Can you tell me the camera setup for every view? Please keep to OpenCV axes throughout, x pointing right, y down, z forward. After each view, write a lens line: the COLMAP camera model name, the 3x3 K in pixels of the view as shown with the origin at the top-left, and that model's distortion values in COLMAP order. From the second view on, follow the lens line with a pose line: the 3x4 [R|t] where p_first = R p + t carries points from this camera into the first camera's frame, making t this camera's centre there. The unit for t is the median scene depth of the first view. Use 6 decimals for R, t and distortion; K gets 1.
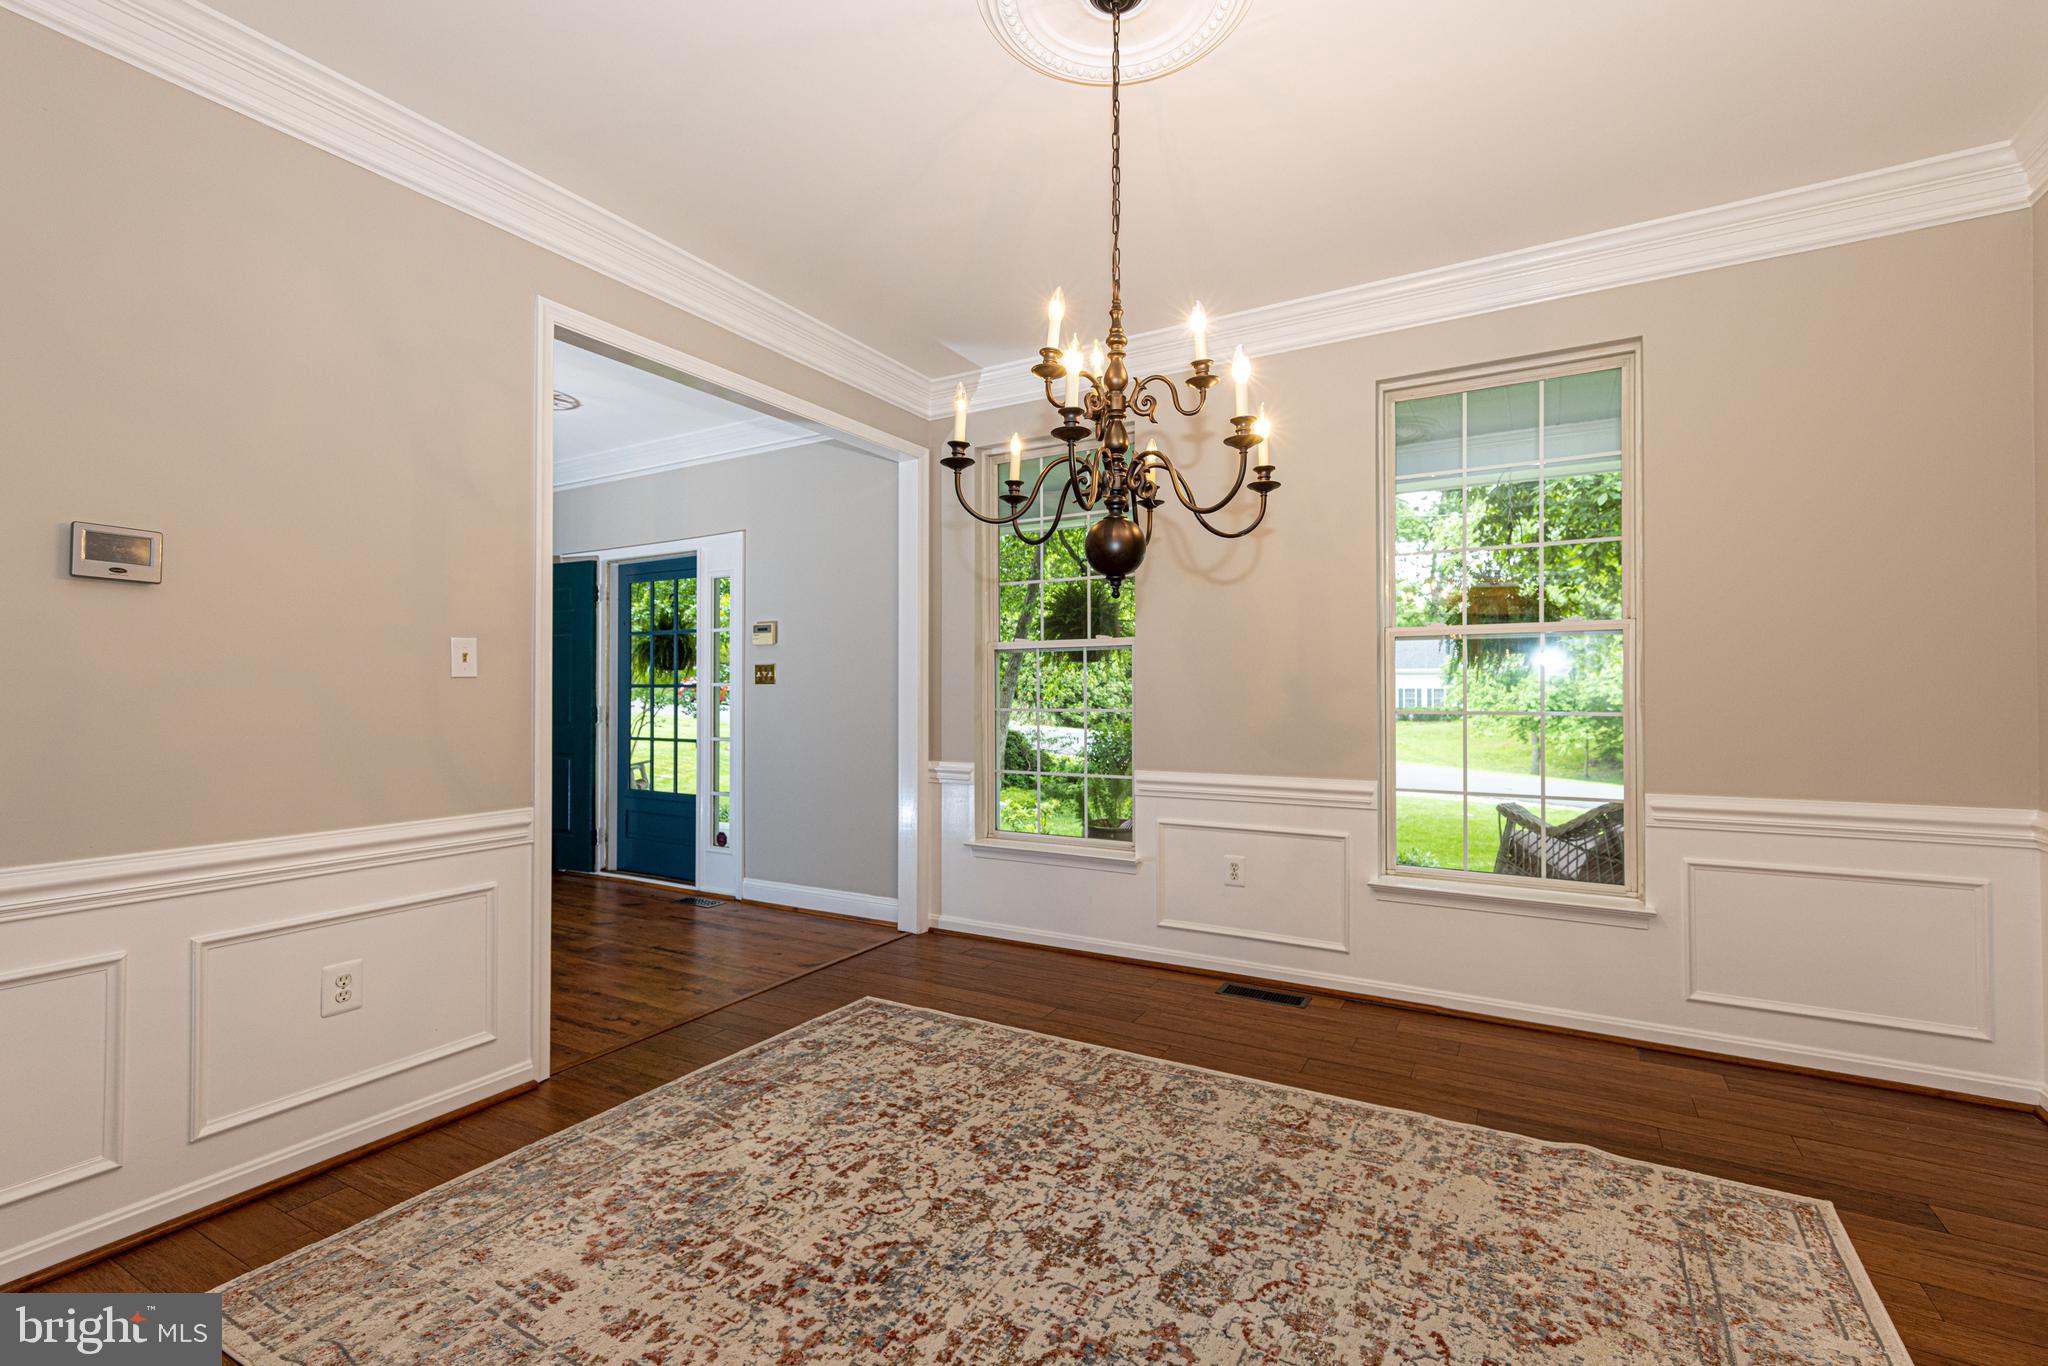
lens RADIAL K [[866.2, 0, 1007.5], [0, 866.2, 681.7], [0, 0, 1]] dist [-0.003406, 0.000092]
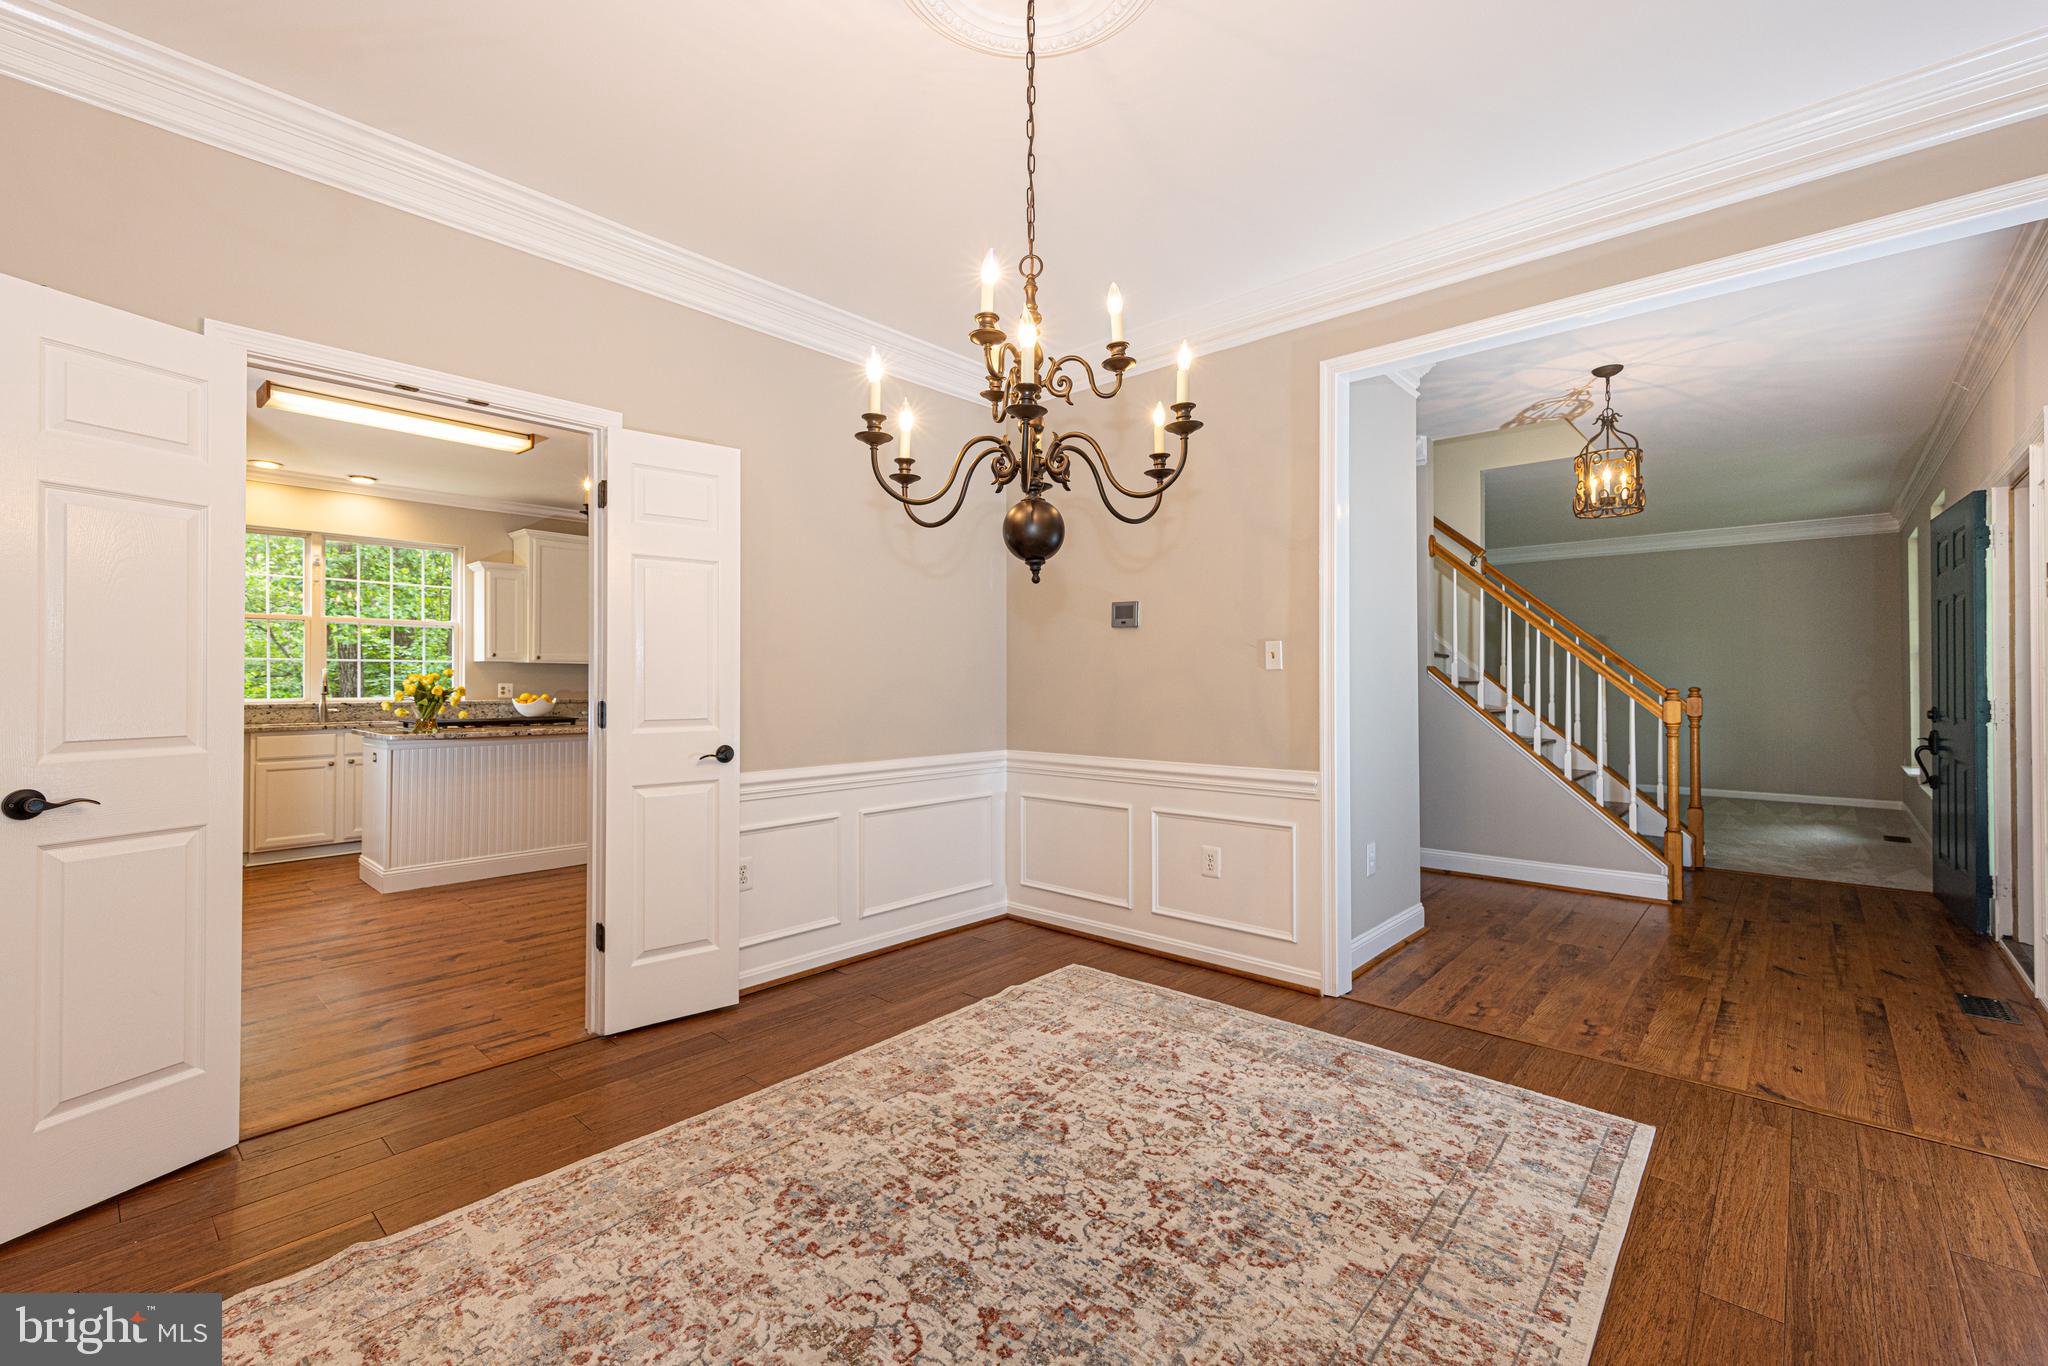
lens RADIAL K [[866.2, 0, 1055.4], [0, 866.2, 670.1], [0, 0, 1]] dist [-0.003406, 0.000092]
pose [[-0.158944, -0.007063, -0.987262, 0.934244], [0.010872, 0.999901, -0.008904, 0.004990], [0.987228, -0.012148, -0.158852, 1.022265]]
